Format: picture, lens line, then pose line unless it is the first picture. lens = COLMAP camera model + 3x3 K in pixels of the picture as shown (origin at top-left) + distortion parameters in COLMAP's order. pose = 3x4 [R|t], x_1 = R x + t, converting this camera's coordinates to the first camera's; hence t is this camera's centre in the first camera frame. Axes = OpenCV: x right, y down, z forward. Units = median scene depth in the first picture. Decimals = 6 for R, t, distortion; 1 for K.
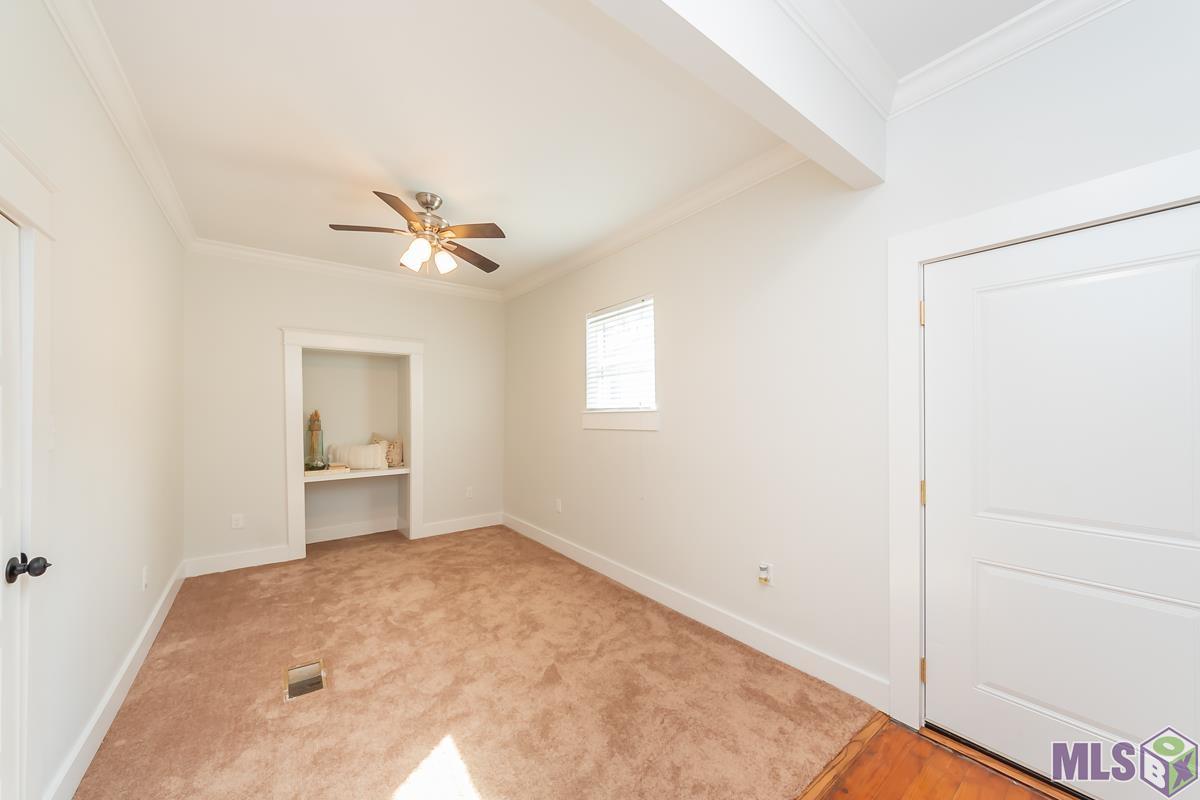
lens RADIAL K [[433.7, 0, 595.1], [0, 433.7, 399.3], [0, 0, 1]] dist [0.000713, -0.000229]
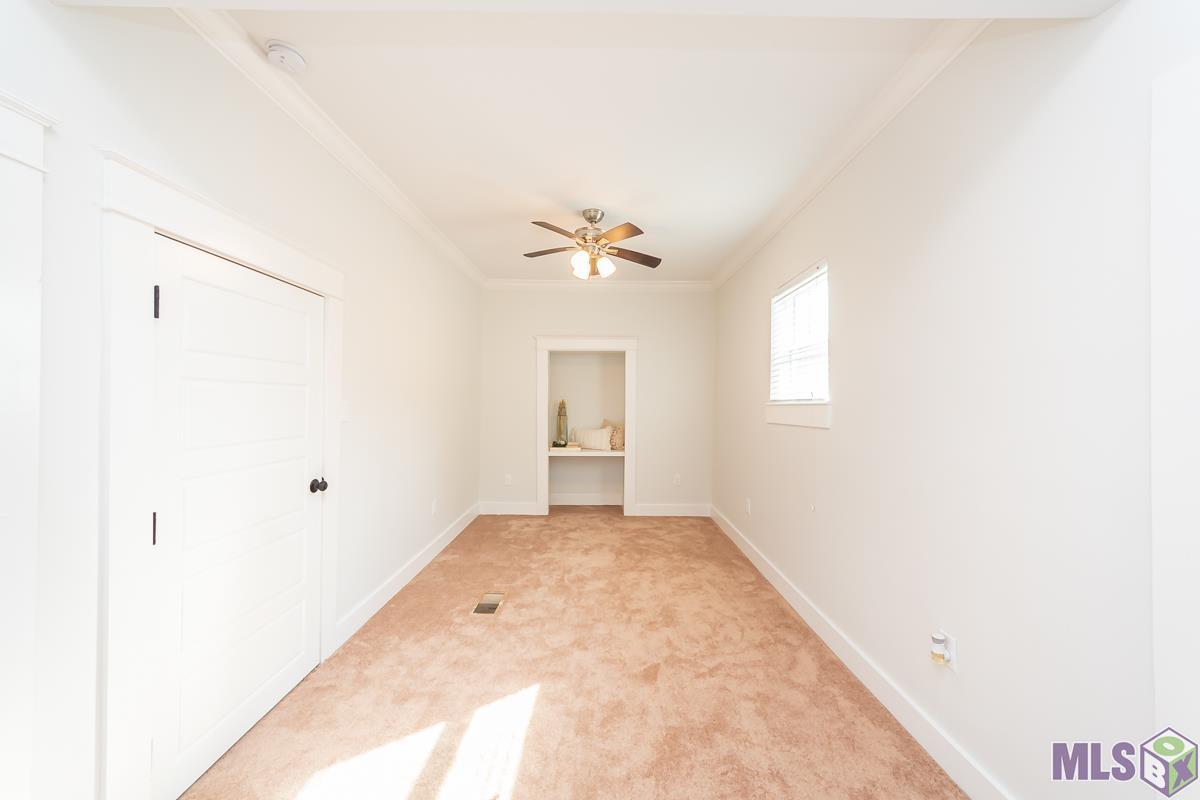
lens RADIAL K [[428.0, 0, 600.5], [0, 428.0, 386.9], [0, 0, 1]] dist [0.025644, -0.017110]
pose [[0.797140, -0.009870, -0.603713, 0.279764], [0.005214, 0.999942, -0.009462, 0.001141], [0.603771, 0.004395, 0.797145, 0.109135]]
